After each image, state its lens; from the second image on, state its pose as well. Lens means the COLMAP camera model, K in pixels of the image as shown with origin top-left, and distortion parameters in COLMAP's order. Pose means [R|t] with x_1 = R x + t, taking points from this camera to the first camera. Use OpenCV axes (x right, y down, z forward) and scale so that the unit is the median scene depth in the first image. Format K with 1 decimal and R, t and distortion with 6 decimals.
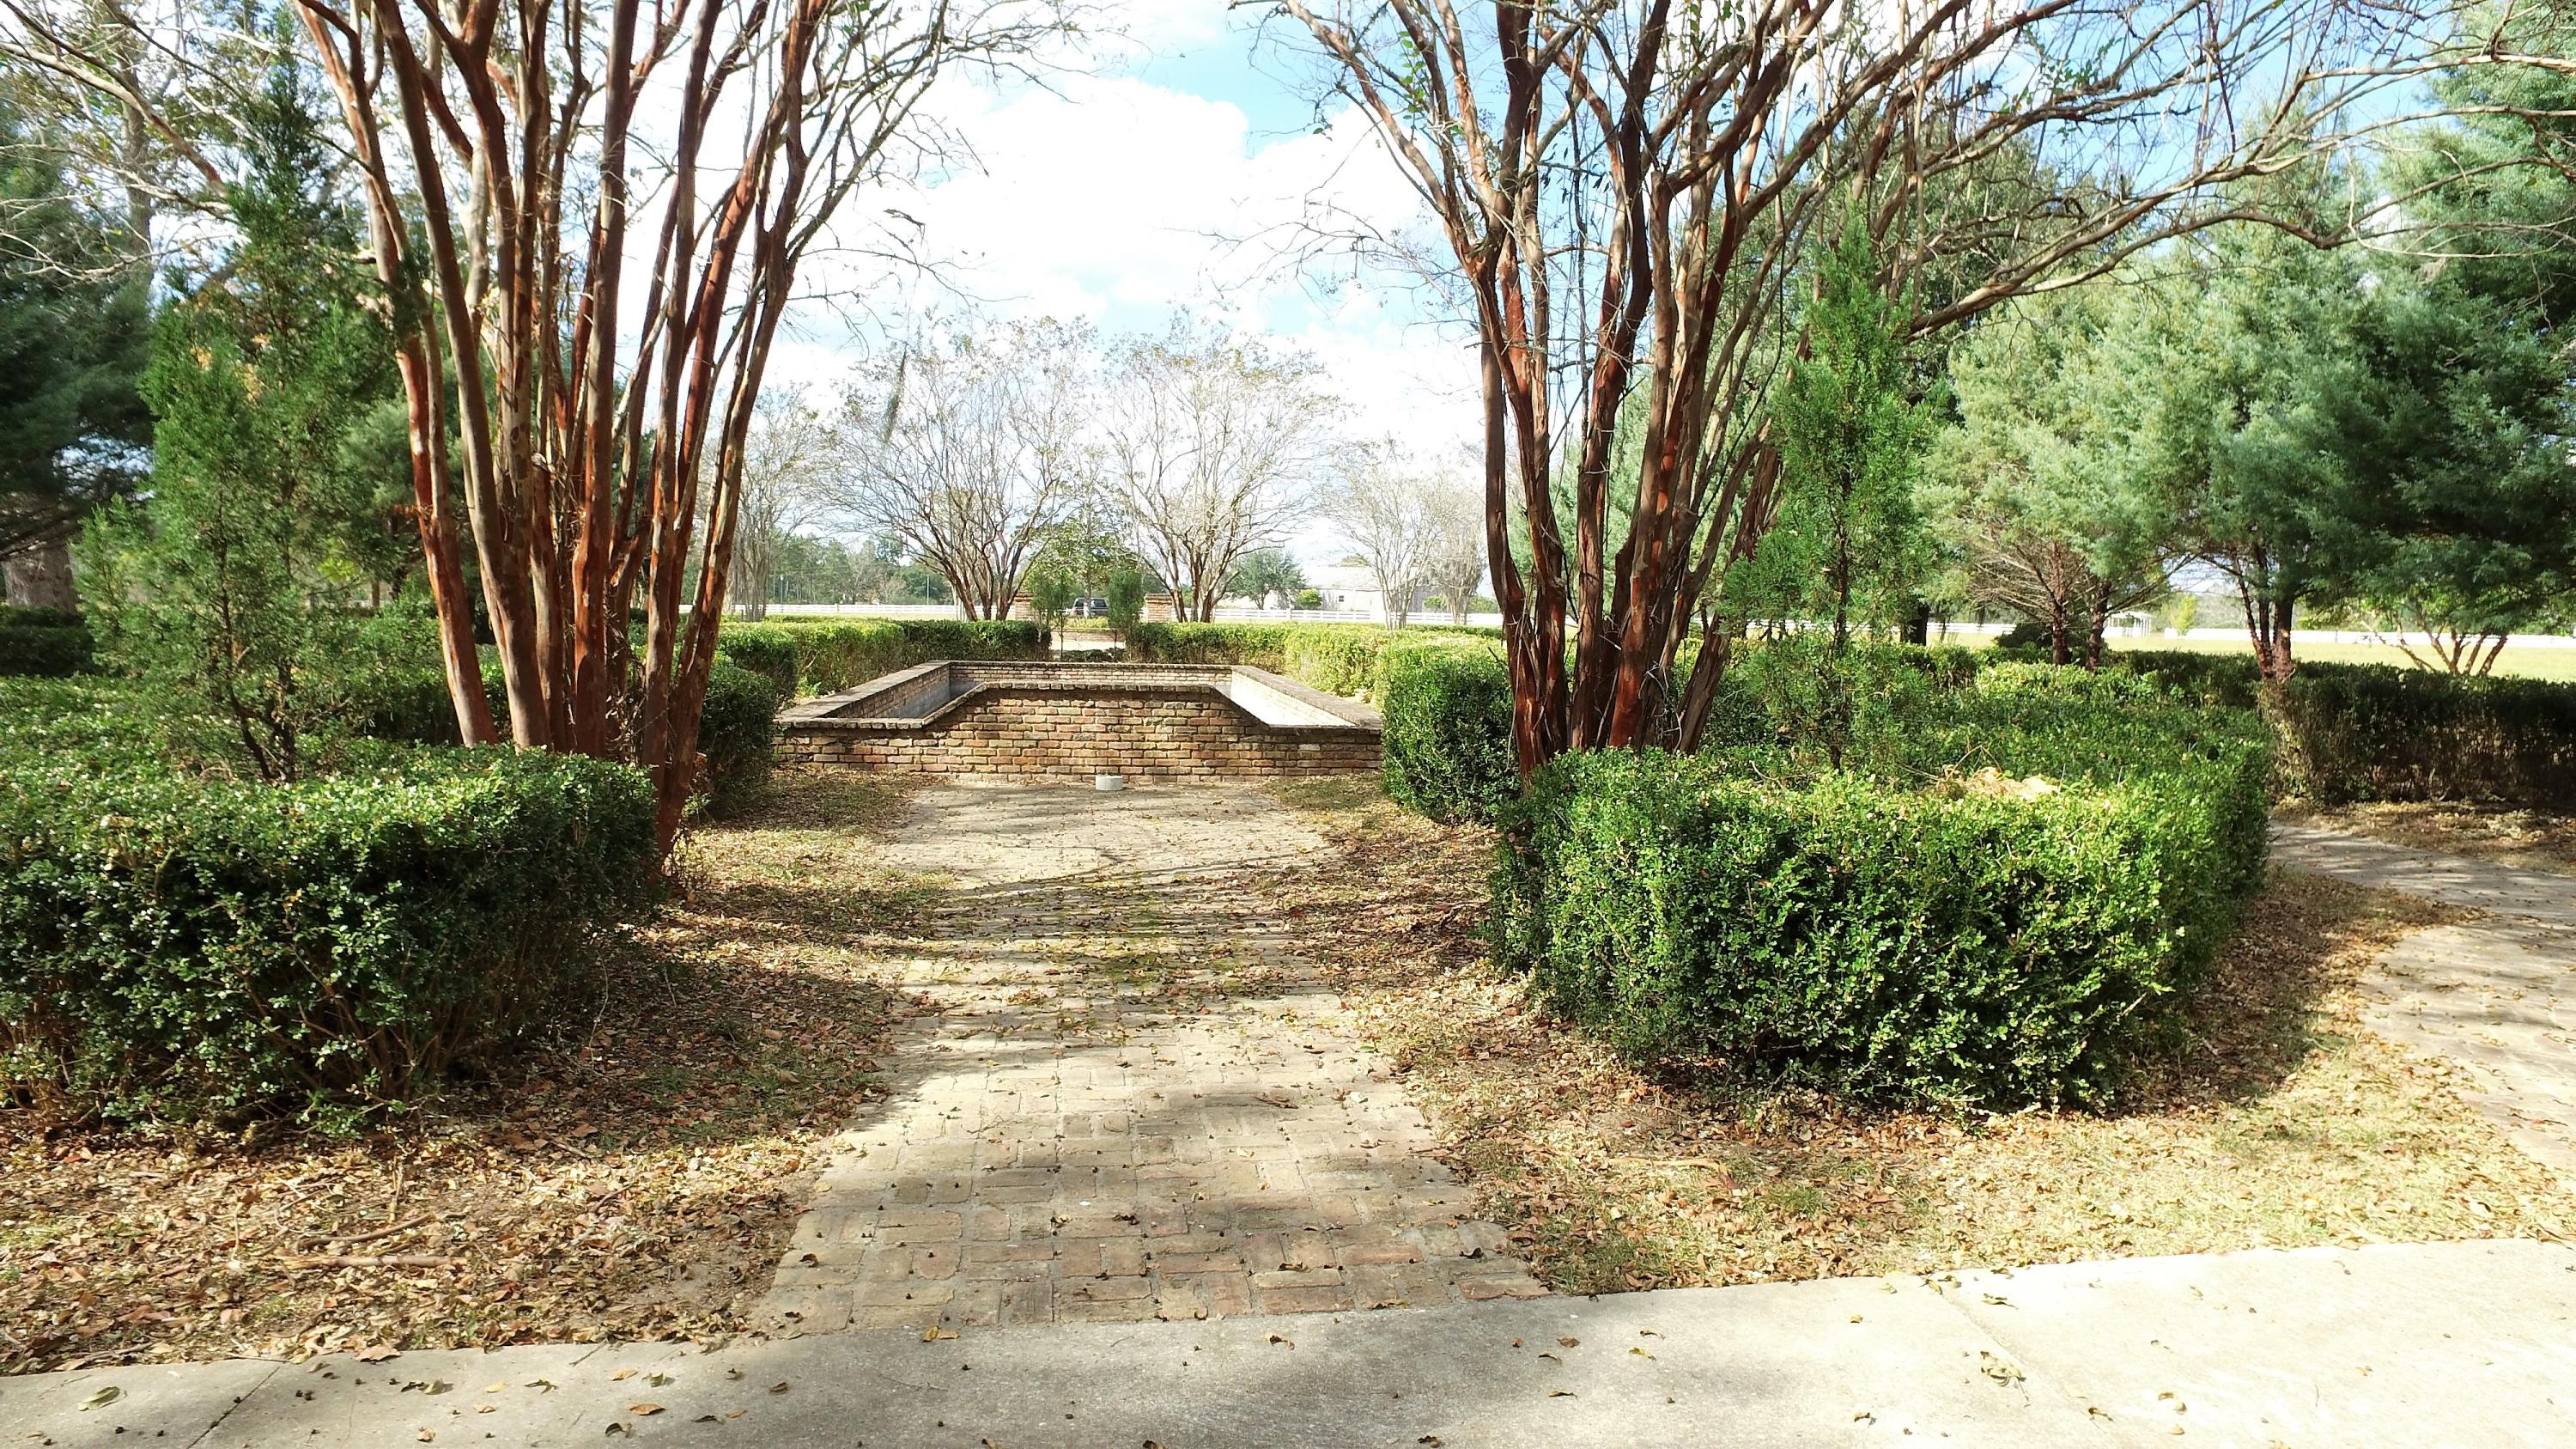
lens RADIAL K [[1496.1, 0, 1295.7], [0, 1496.1, 719.2], [0, 0, 1]] dist [-0.132032, 0.099430]
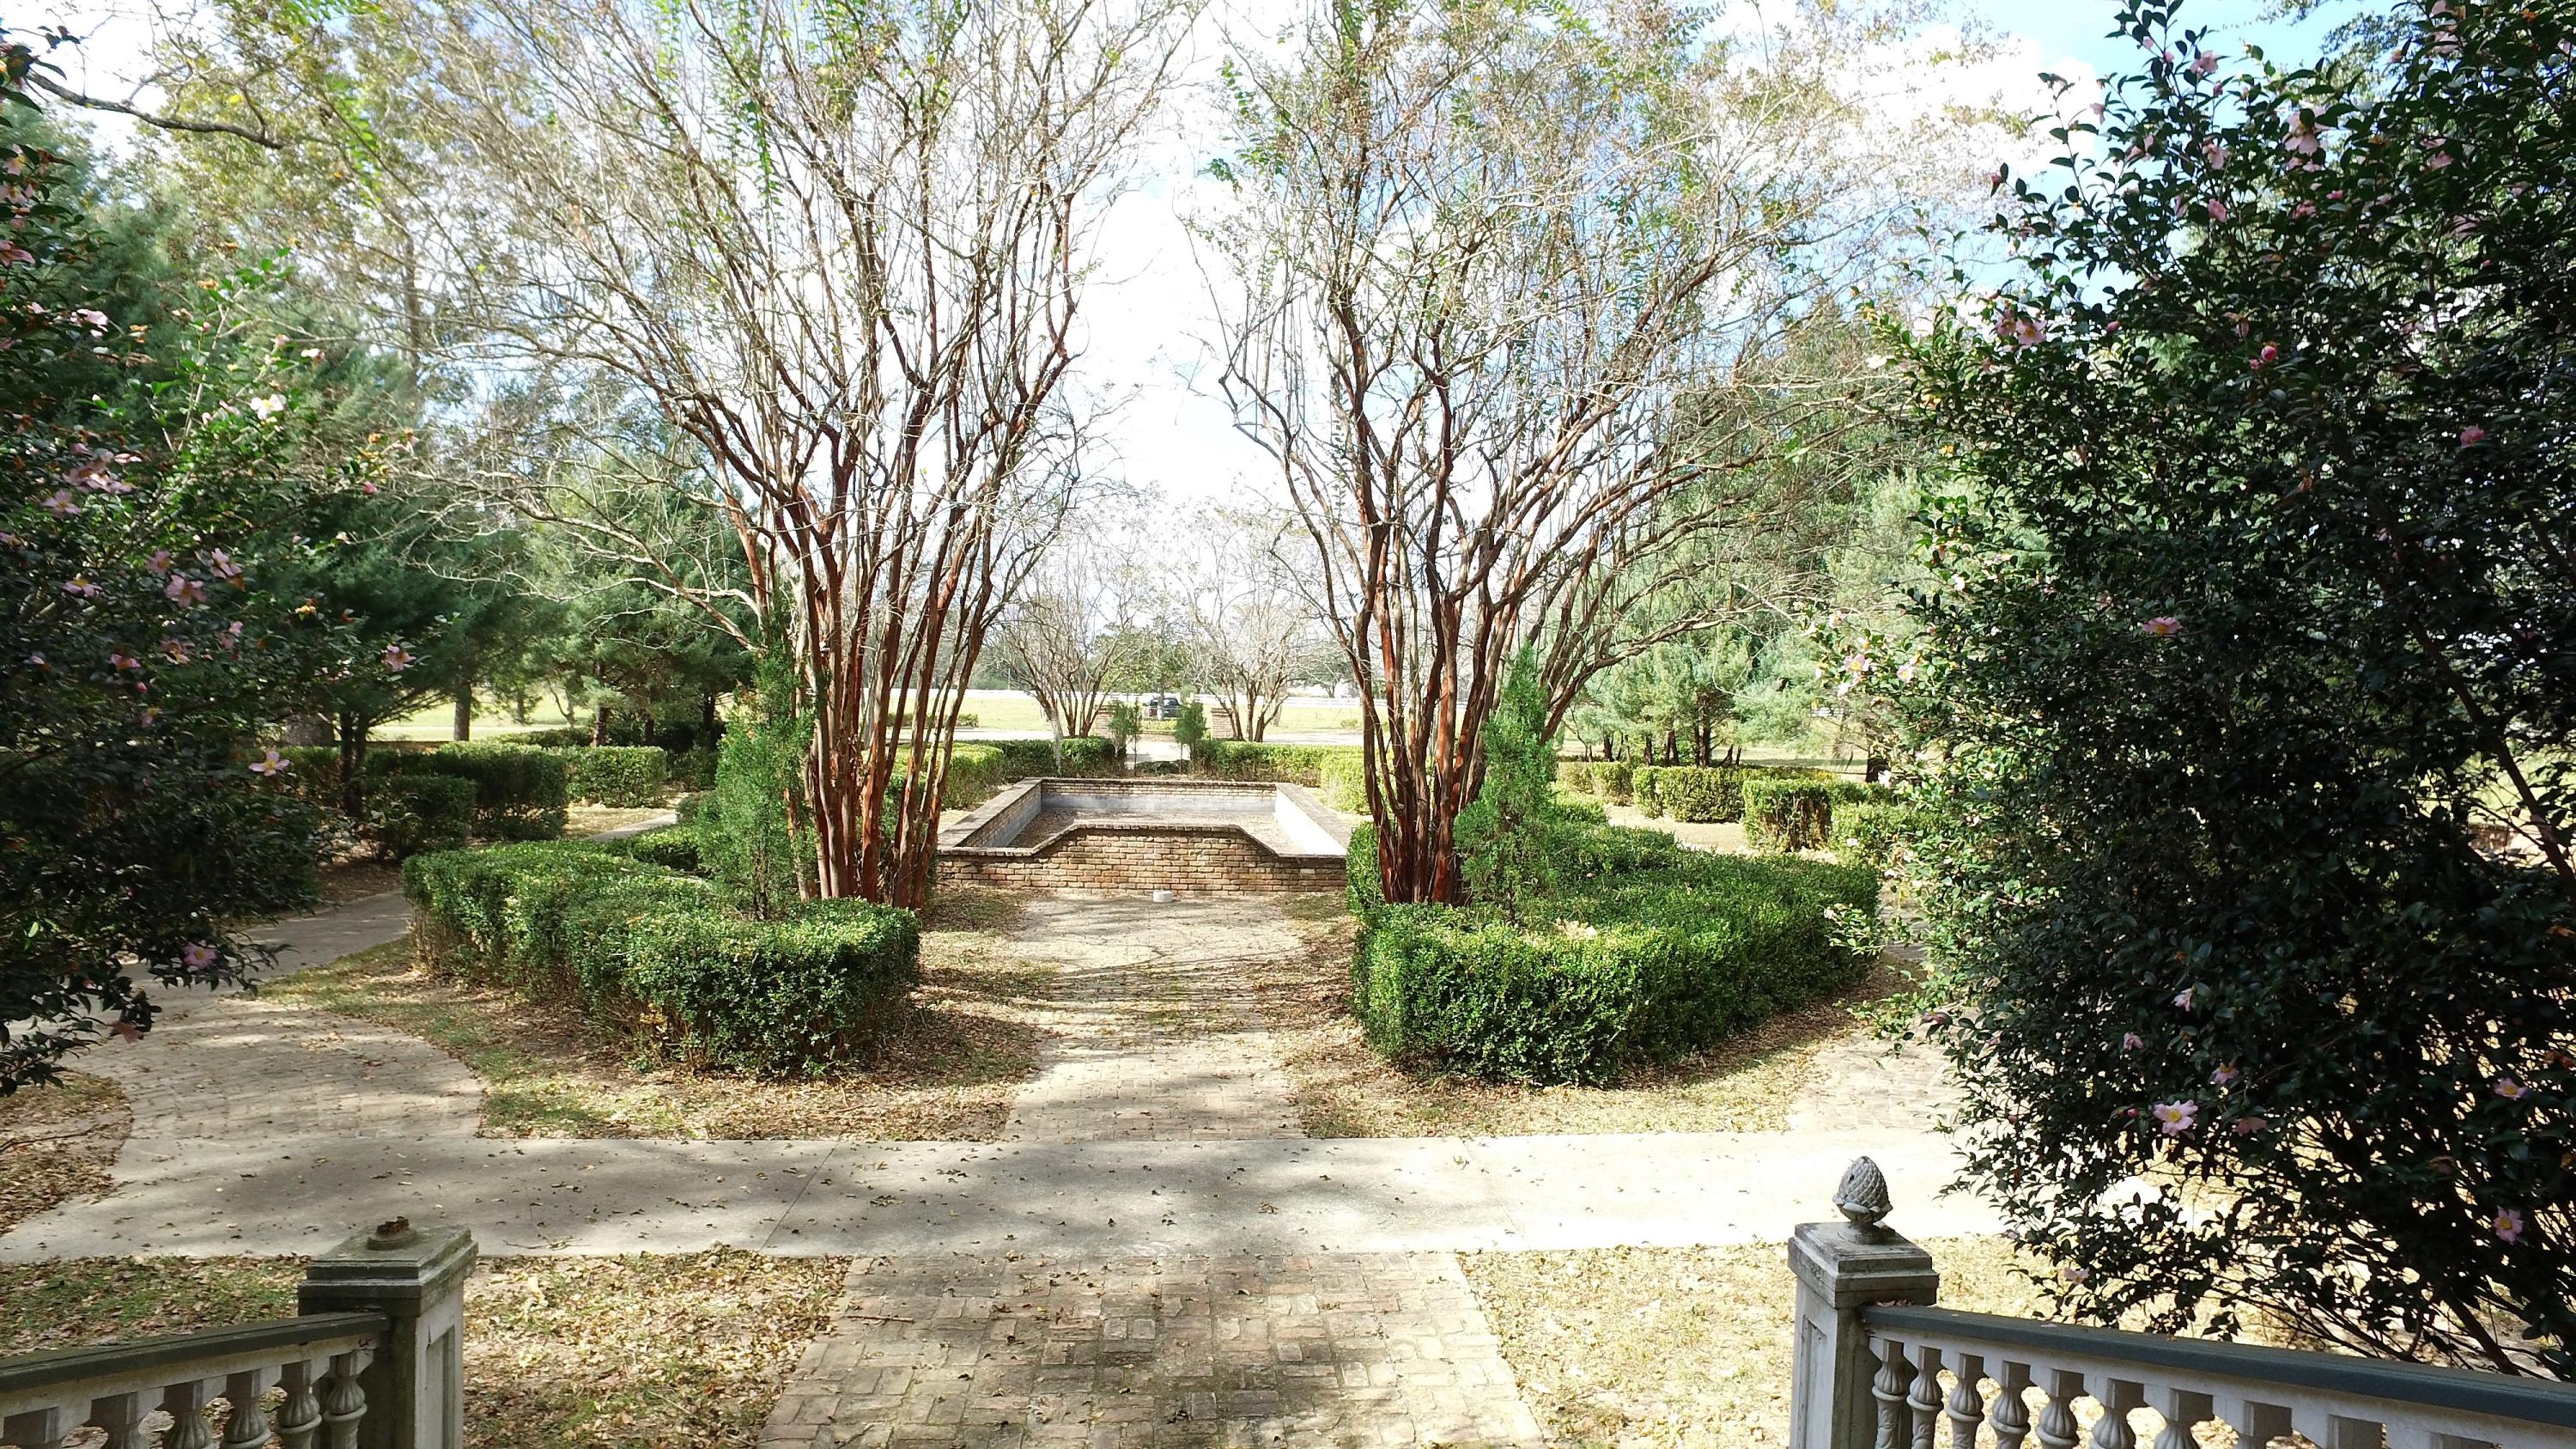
lens RADIAL K [[1496.1, 0, 1295.7], [0, 1496.1, 719.2], [0, 0, 1]] dist [-0.132032, 0.099430]
pose [[0.998676, 0.003925, -0.051290, 0.149712], [-0.006664, 0.998554, -0.053345, -0.104648], [0.051006, 0.053616, 0.997258, -0.852701]]
